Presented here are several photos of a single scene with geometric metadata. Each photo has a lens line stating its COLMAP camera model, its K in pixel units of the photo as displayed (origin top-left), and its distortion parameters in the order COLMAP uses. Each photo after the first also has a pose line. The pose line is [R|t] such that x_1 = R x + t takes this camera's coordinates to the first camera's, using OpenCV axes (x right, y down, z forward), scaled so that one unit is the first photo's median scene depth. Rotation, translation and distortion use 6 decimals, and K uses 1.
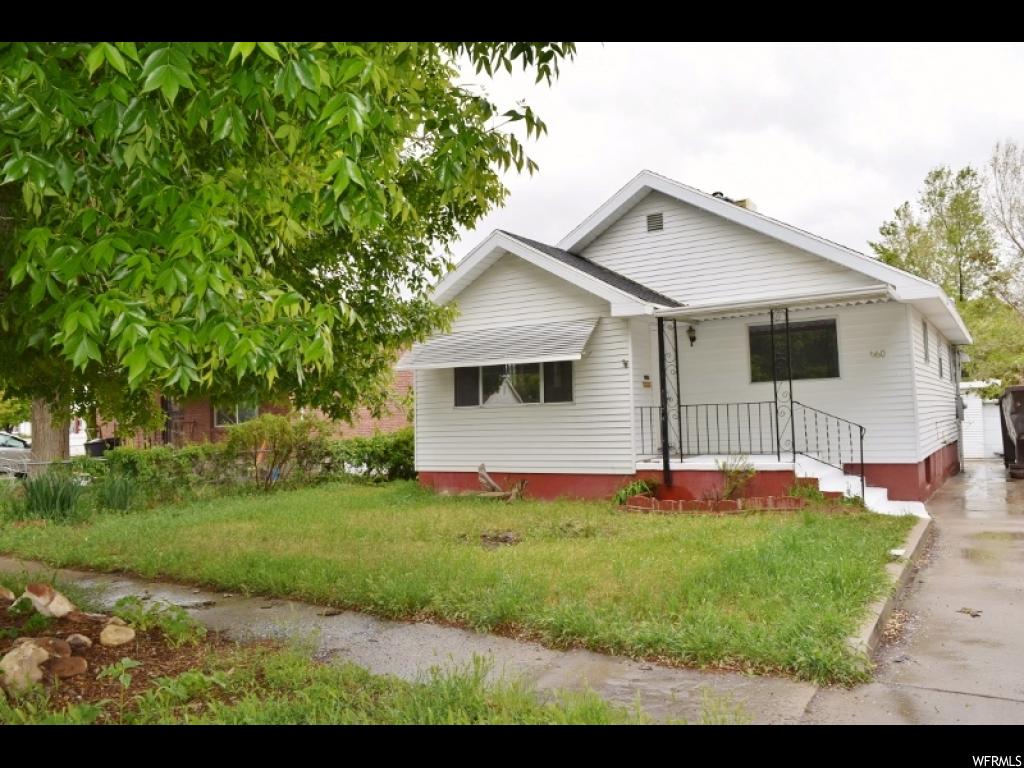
lens RADIAL K [[795.9, 0, 512.0], [0, 795.9, 384.0], [0, 0, 1]] dist [-0.001841, -0.003356]
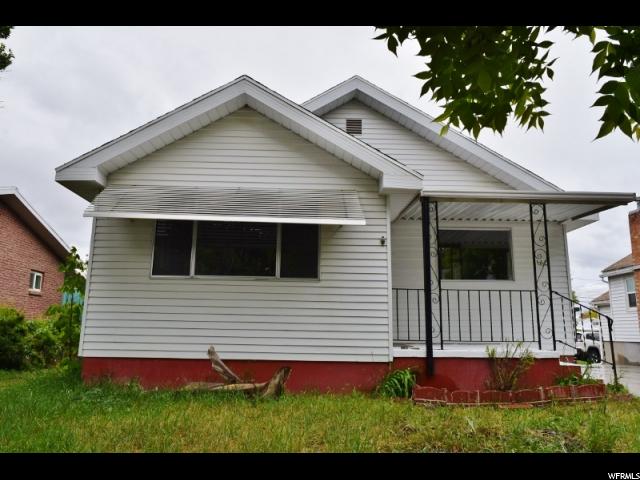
lens RADIAL K [[497.5, 0, 320.0], [0, 497.5, 240.0], [0, 0, 1]] dist [-0.001841, -0.003356]
pose [[0.830892, 0.143544, 0.537600, -0.235249], [-0.064387, 0.984465, -0.163346, 0.073678], [-0.552696, 0.101108, 0.827227, 0.556012]]
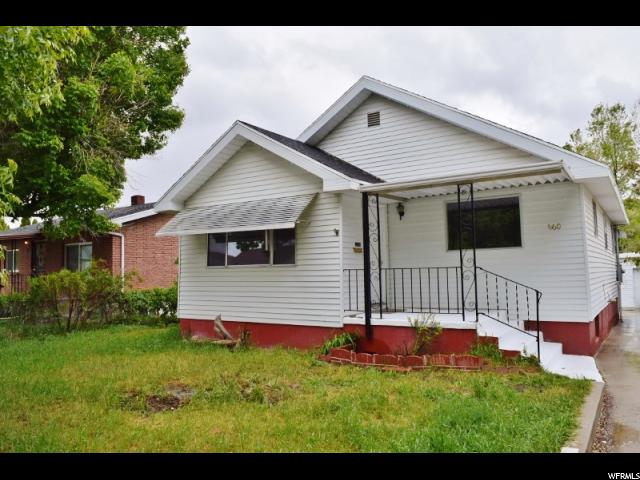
lens RADIAL K [[495.5, 0, 320.0], [0, 495.5, 240.0], [0, 0, 1]] dist [-0.003835, -0.000369]
pose [[0.999717, 0.013810, -0.019349, 0.132297], [-0.014251, 0.999638, -0.022841, 0.003066], [0.019027, 0.023110, 0.999552, 0.271876]]
